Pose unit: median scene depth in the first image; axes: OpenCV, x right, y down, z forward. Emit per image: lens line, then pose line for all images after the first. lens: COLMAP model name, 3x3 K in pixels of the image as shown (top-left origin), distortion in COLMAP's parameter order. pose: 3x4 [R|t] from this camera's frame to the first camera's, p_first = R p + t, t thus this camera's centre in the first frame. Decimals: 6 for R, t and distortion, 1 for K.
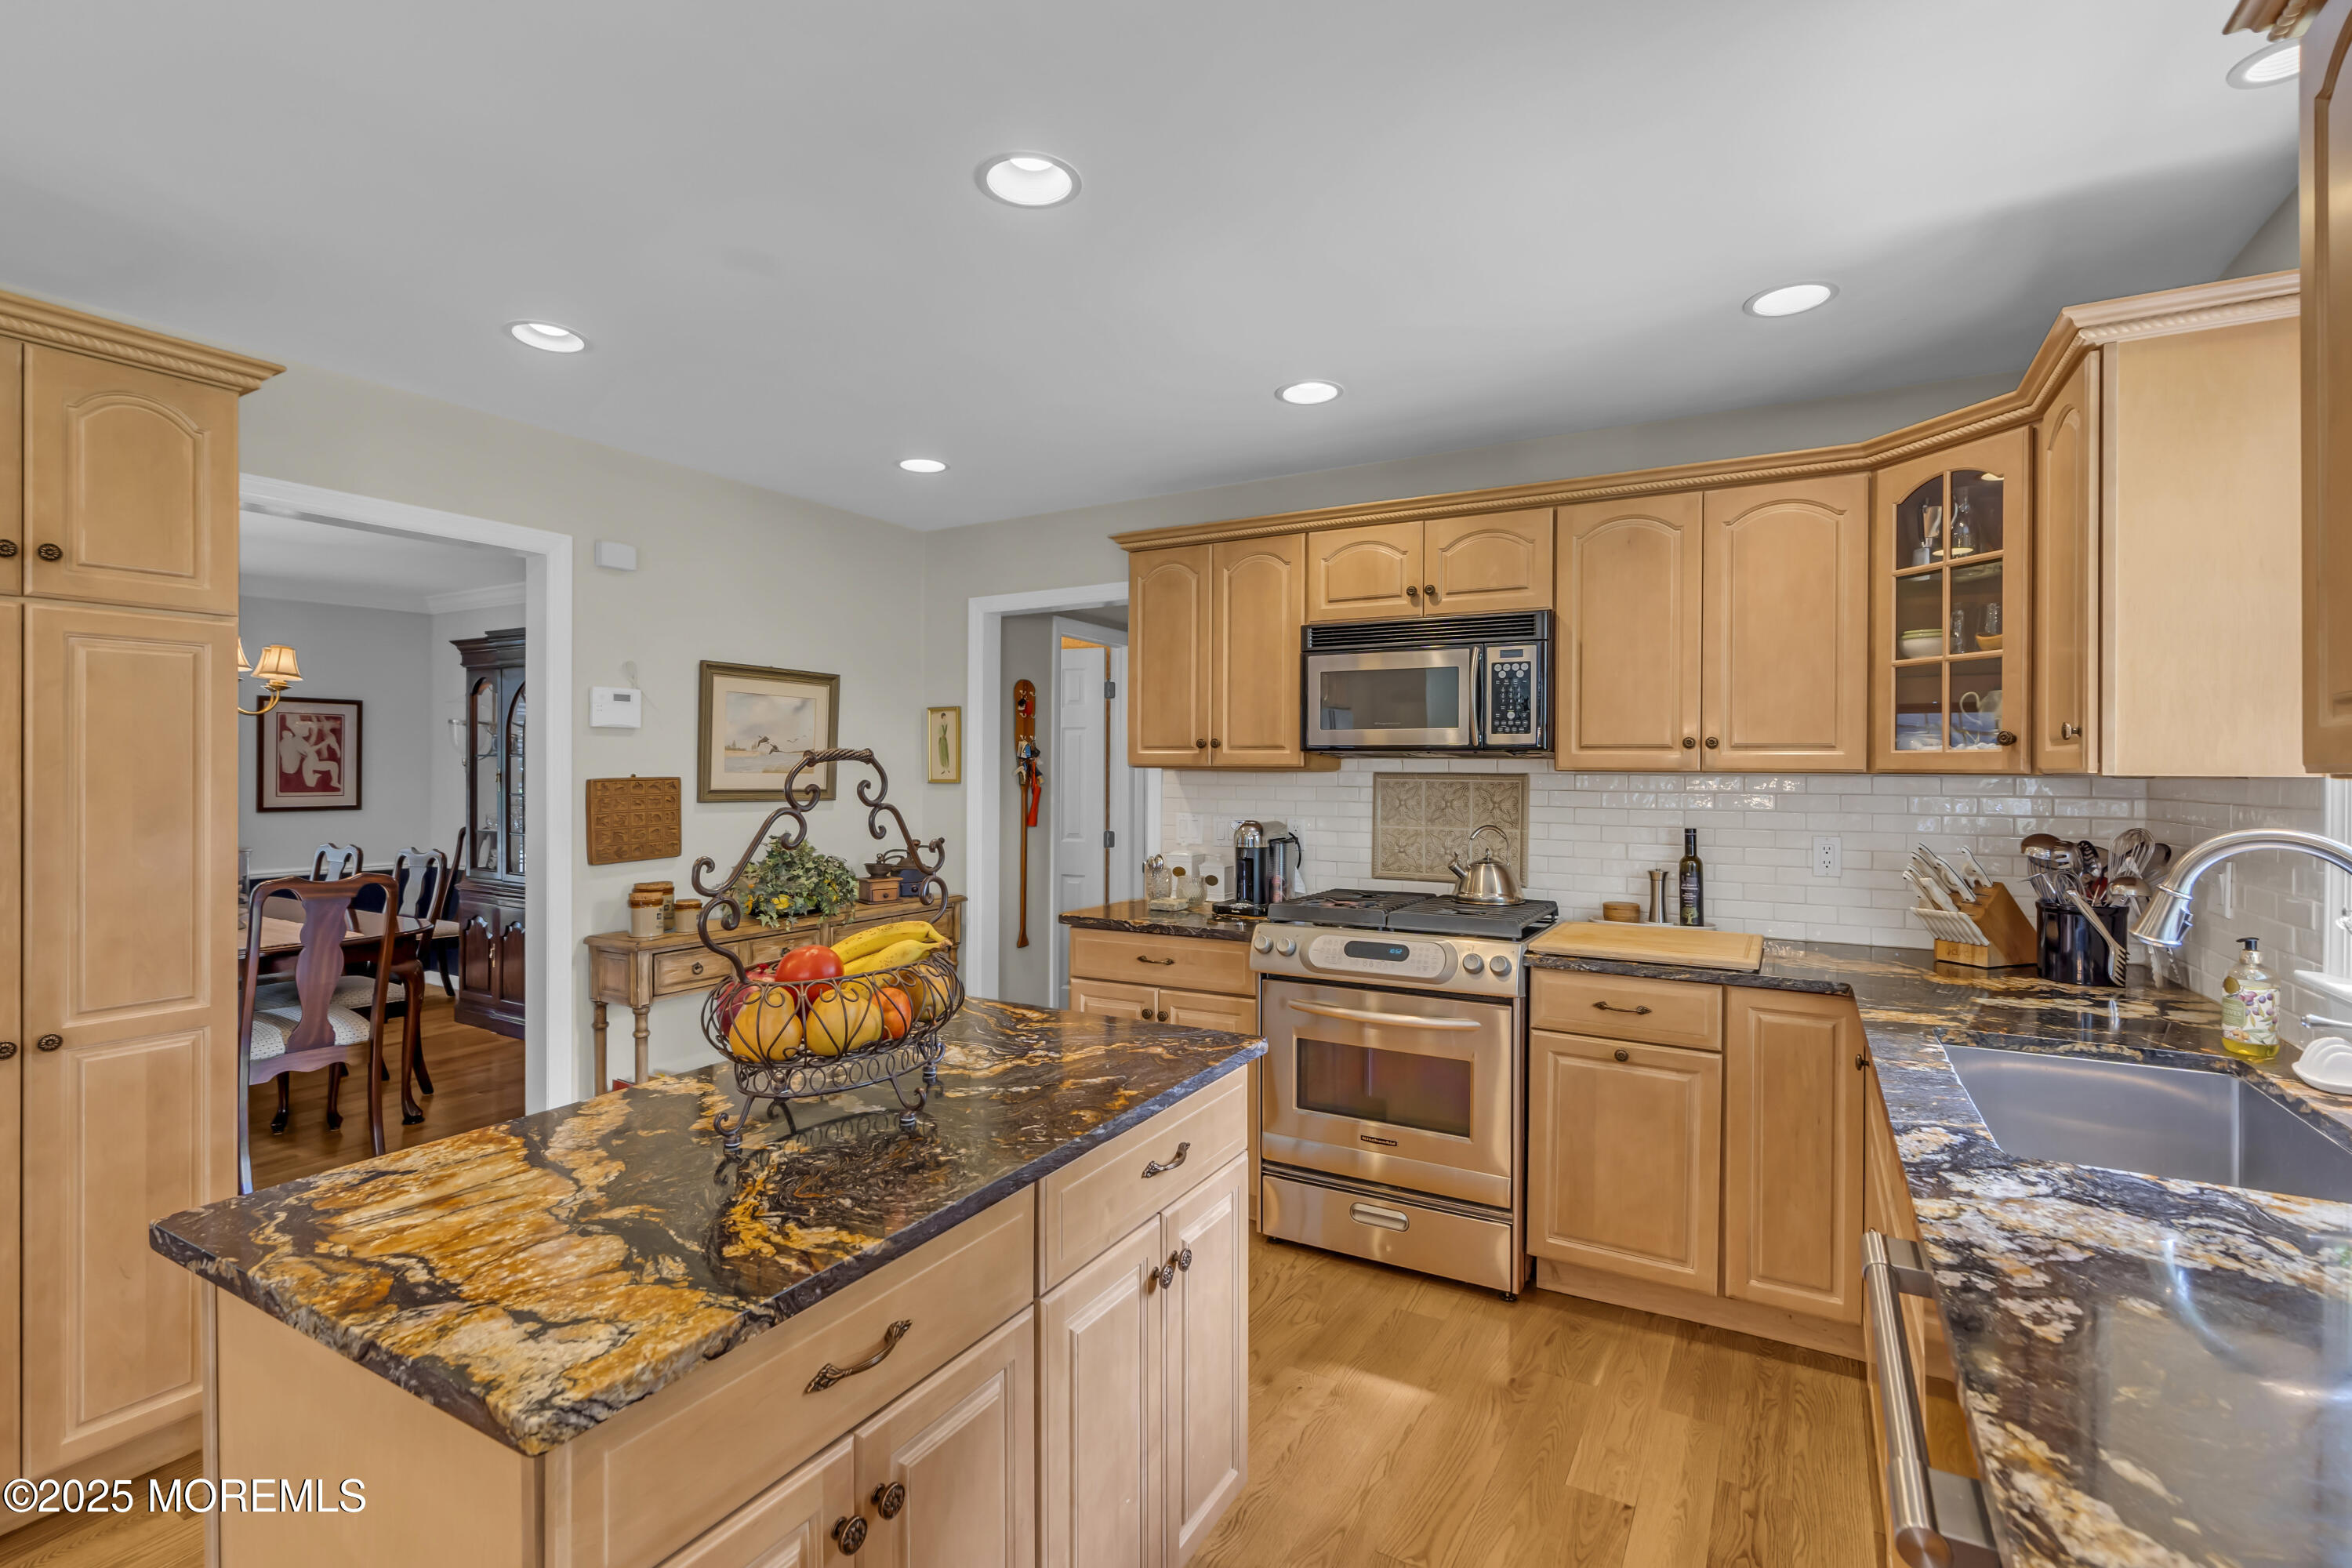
lens RADIAL K [[1079.8, 0, 1172.8], [0, 1079.8, 771.2], [0, 0, 1]] dist [-0.010444, 0.003587]
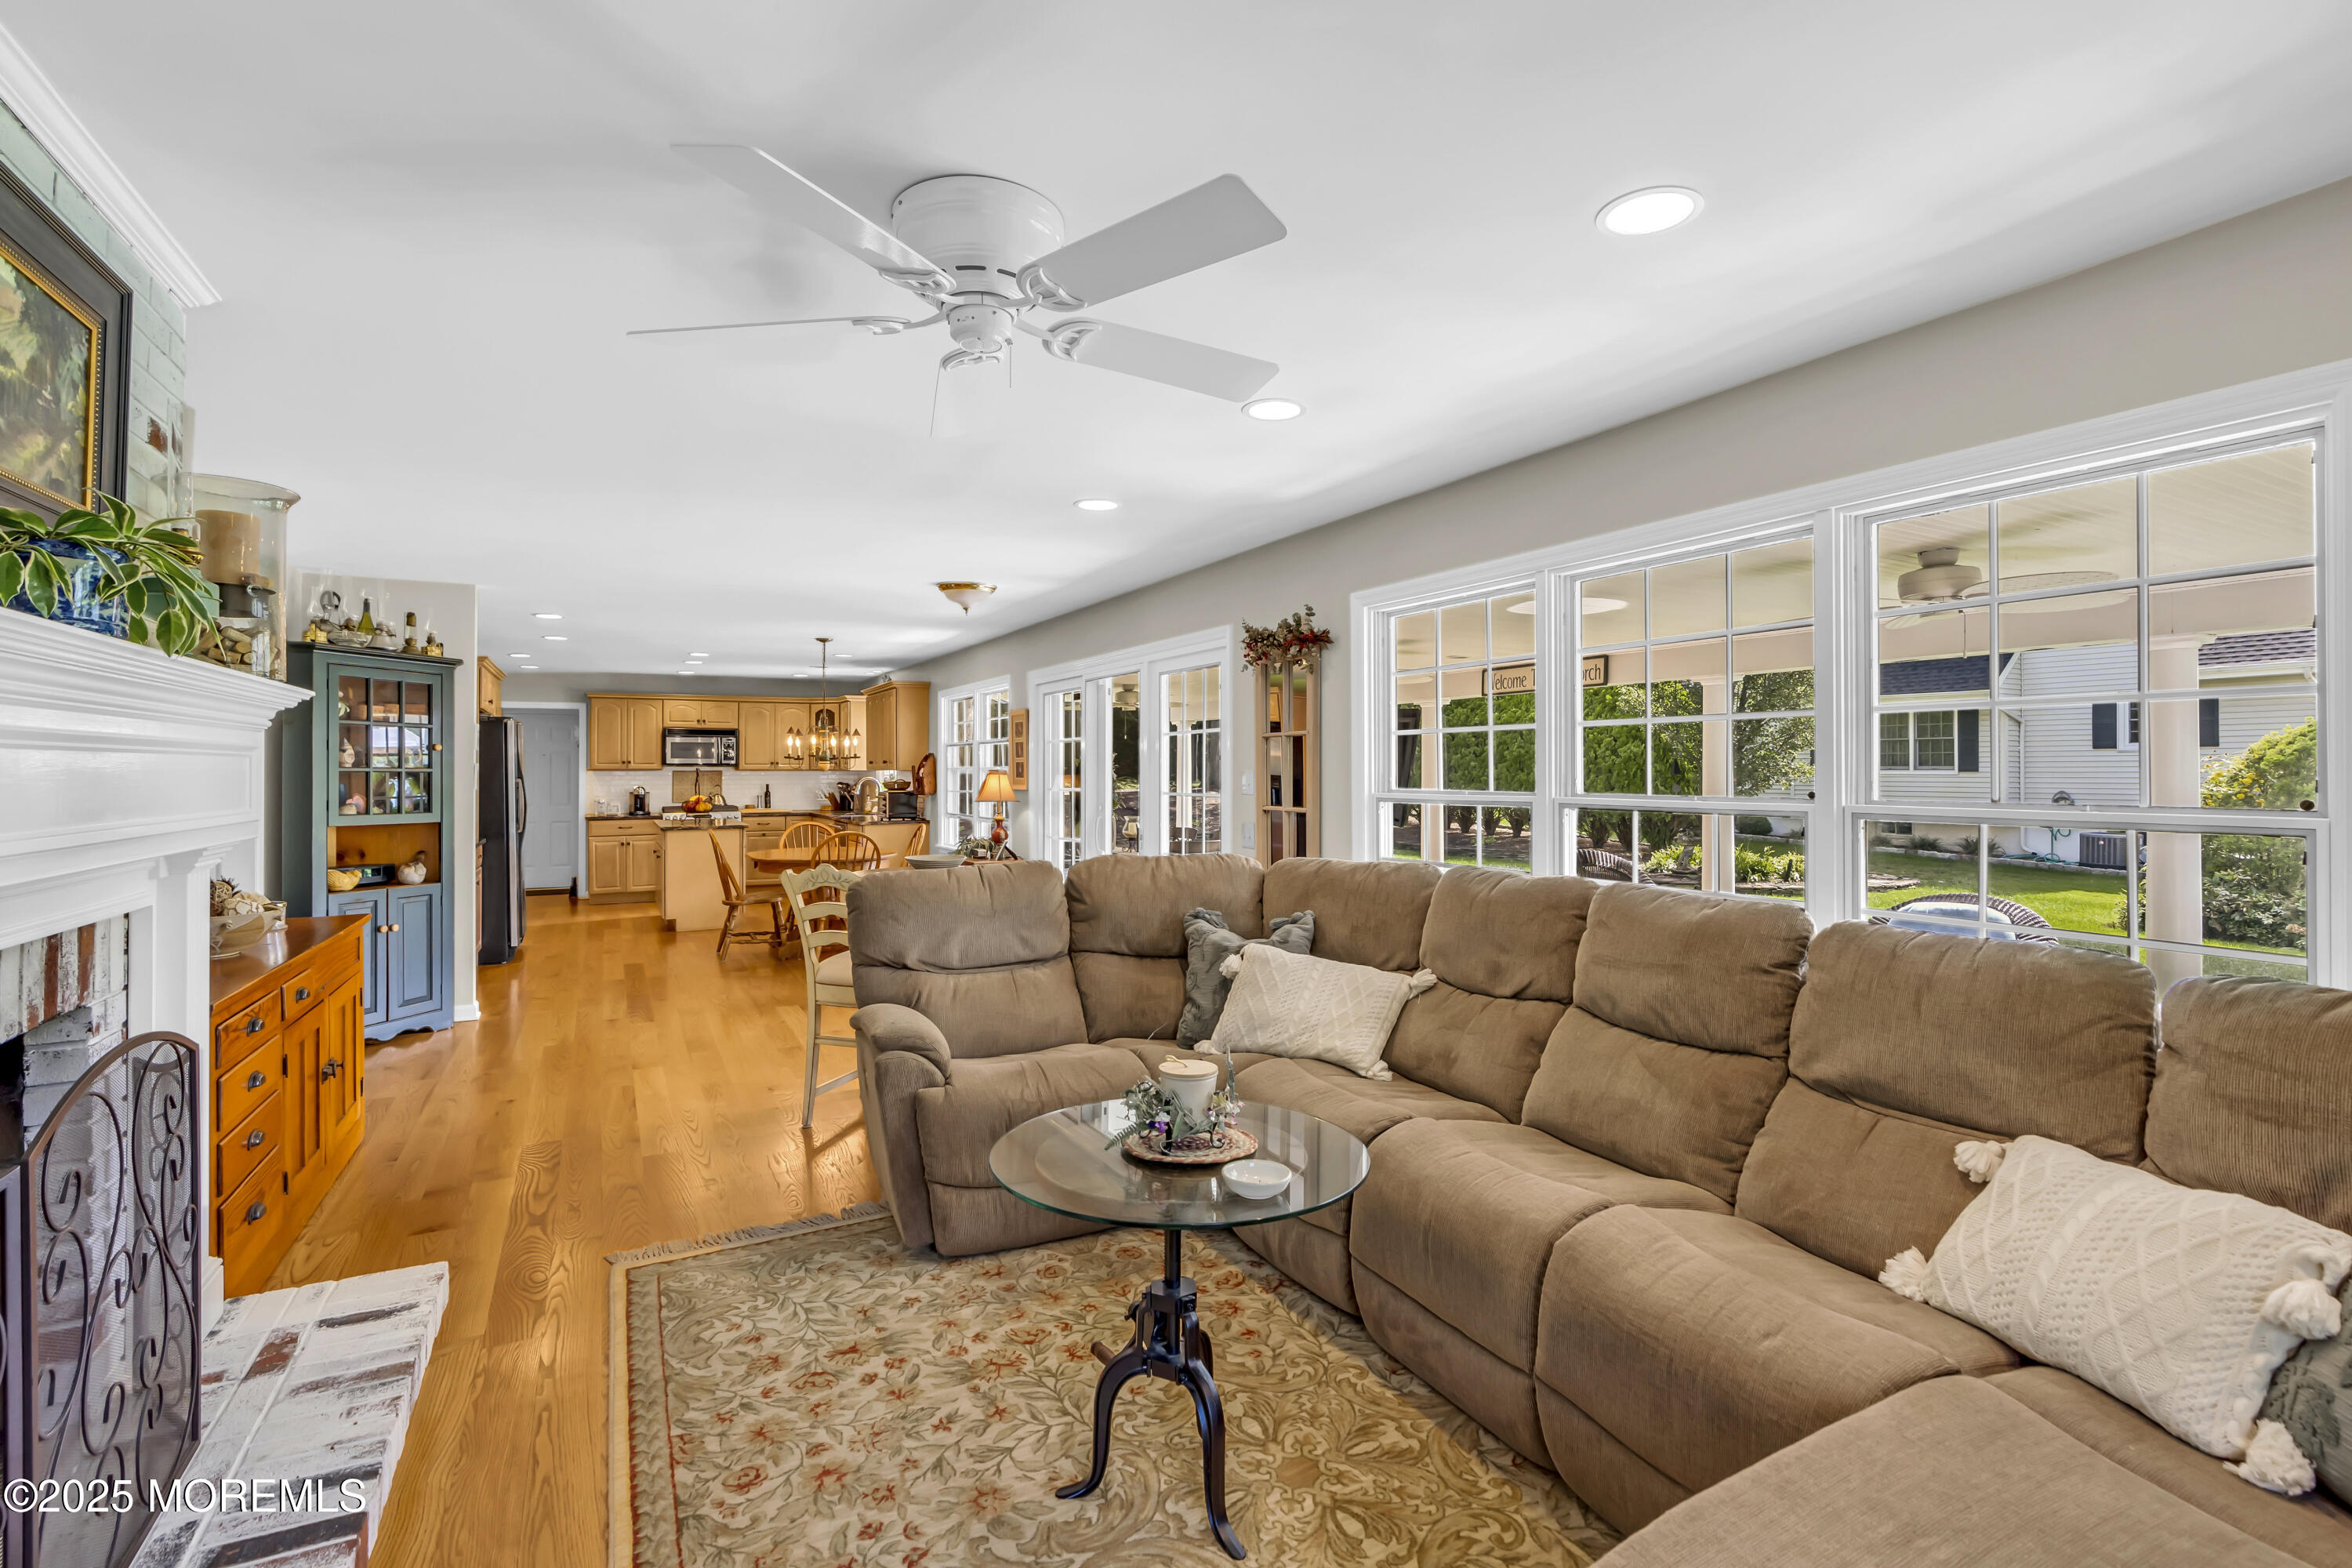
lens RADIAL K [[1079.8, 0, 1197.0], [0, 1079.8, 759.9], [0, 0, 1]] dist [-0.010444, 0.003587]
pose [[0.514328, 0.002006, 0.857591, -2.309564], [0.003741, 0.999983, -0.004583, -0.014660], [-0.857586, 0.005565, 0.514311, -2.628286]]
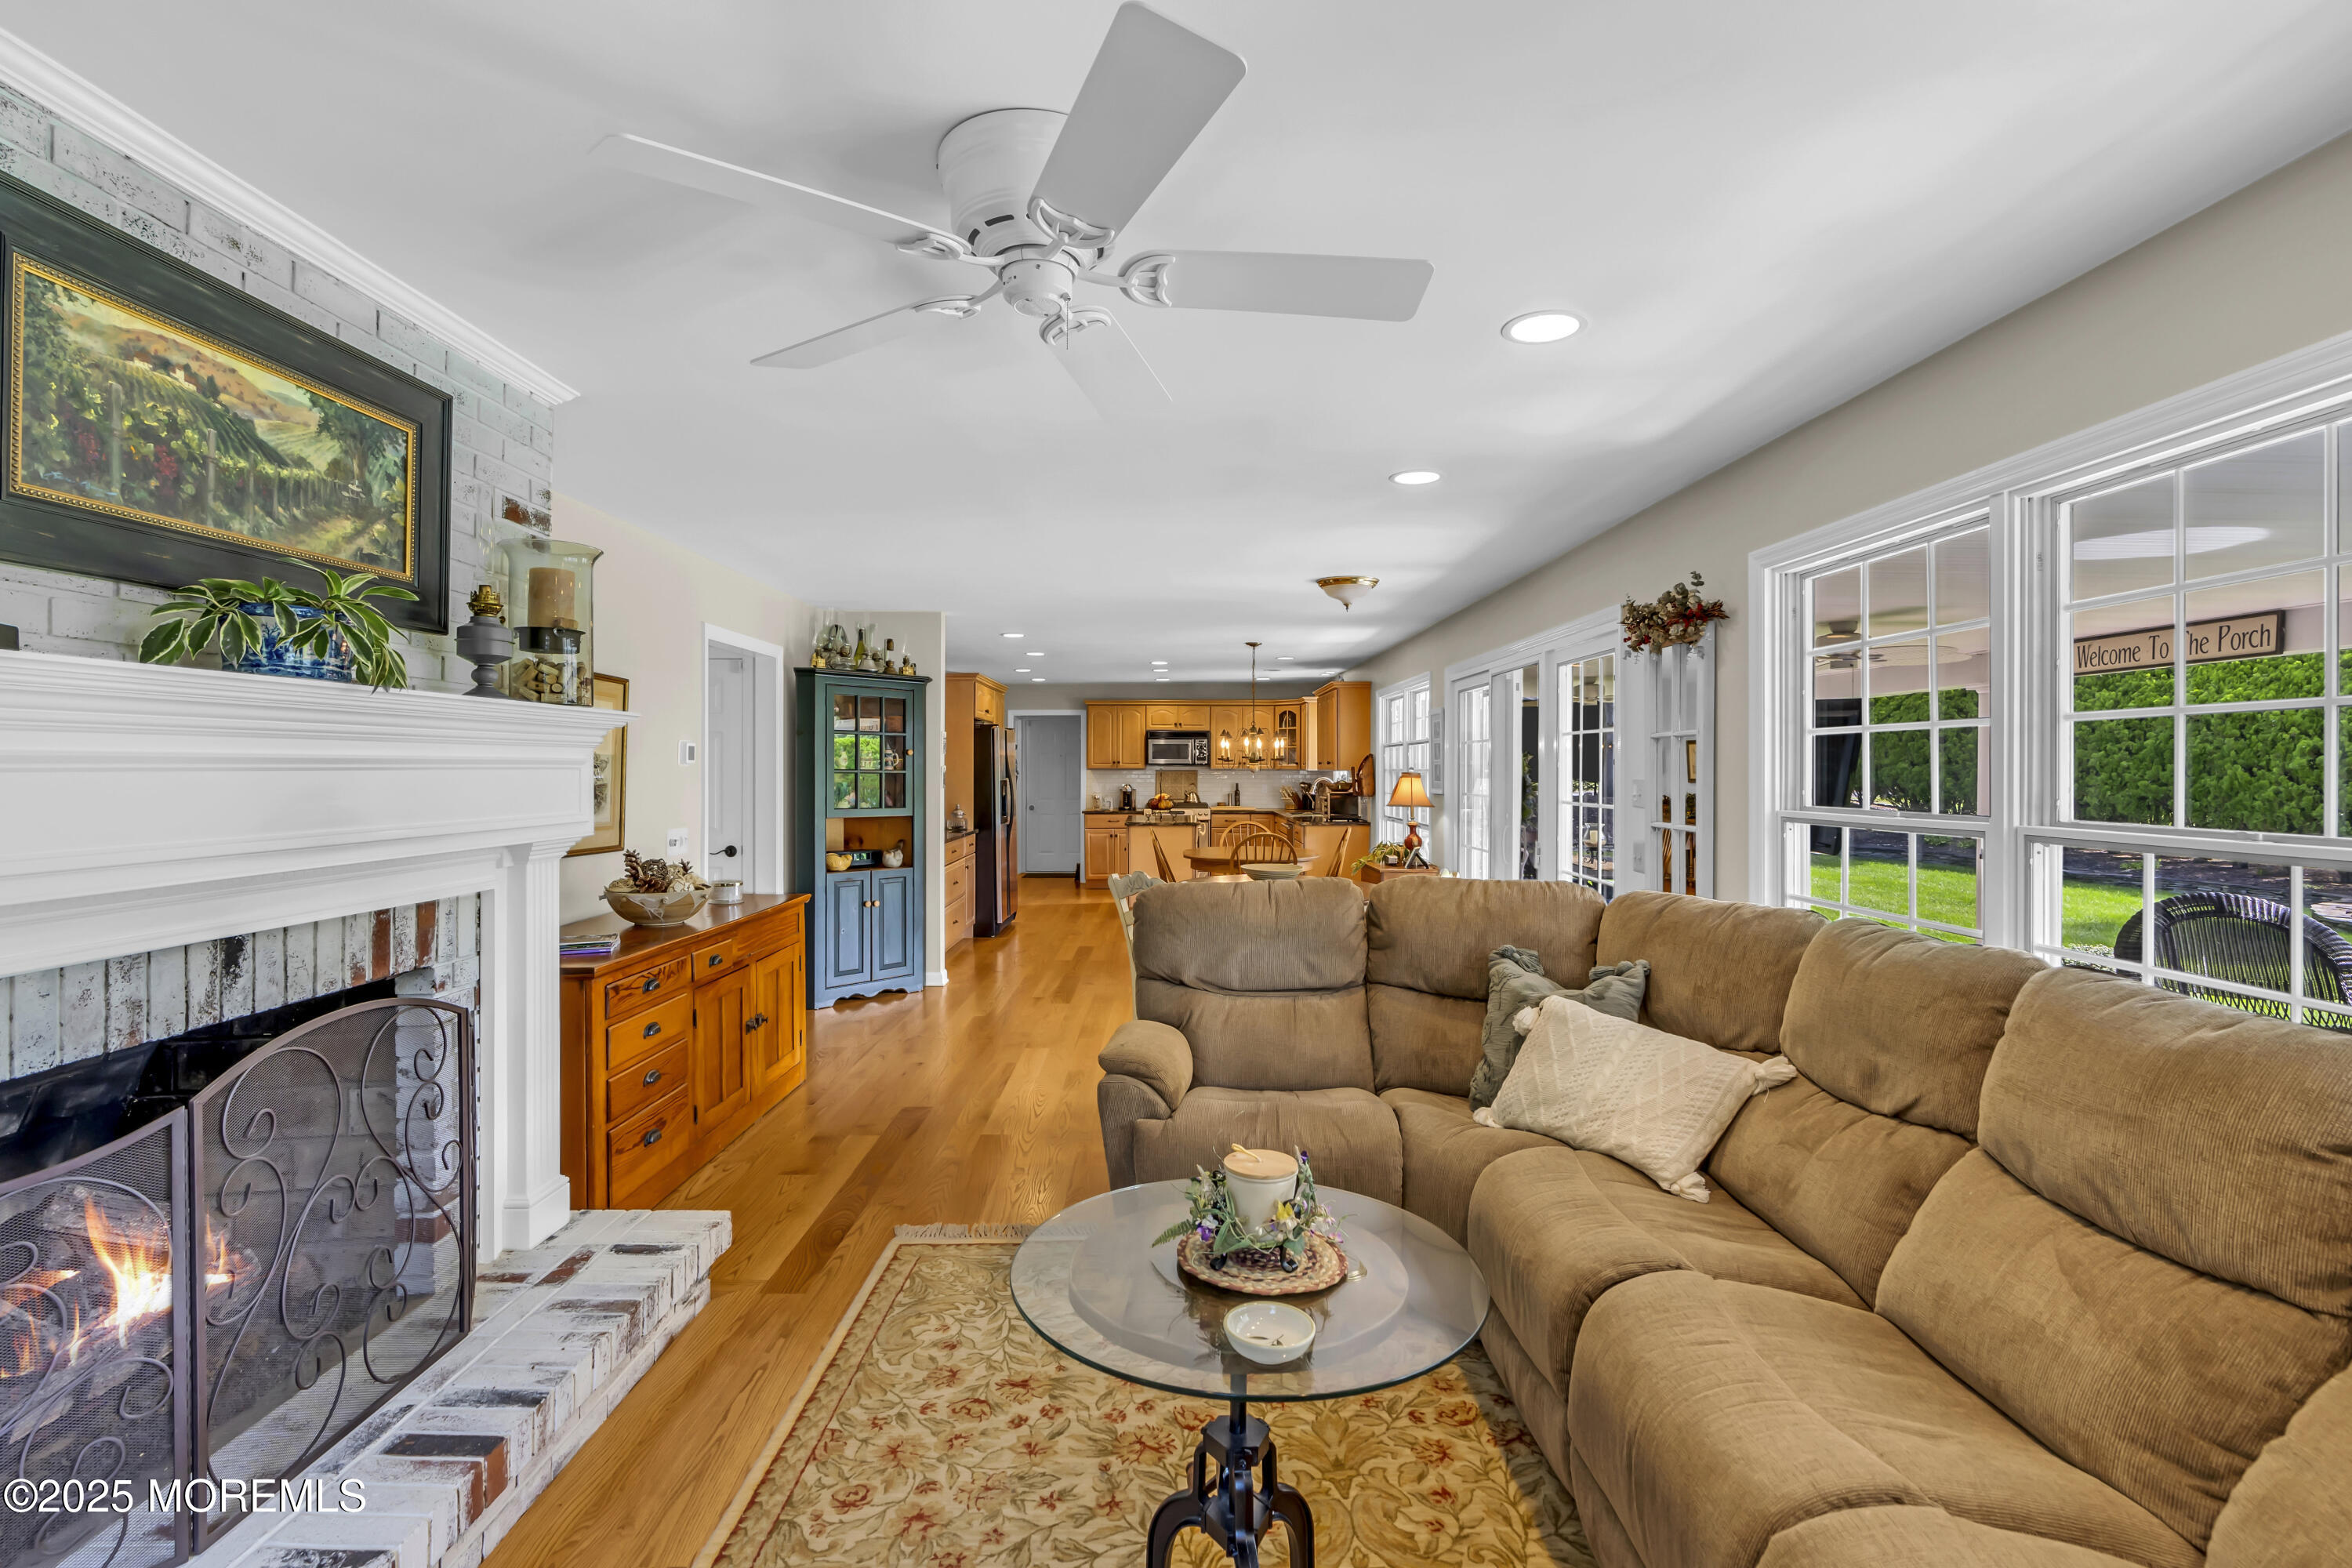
lens RADIAL K [[1079.8, 0, 1188.4], [0, 1079.8, 767.0], [0, 0, 1]] dist [-0.010444, 0.003587]
pose [[0.855941, -0.004098, 0.517057, -2.019999], [0.002892, 0.999991, 0.003139, -0.026268], [-0.517065, -0.001191, 0.855945, -2.726213]]
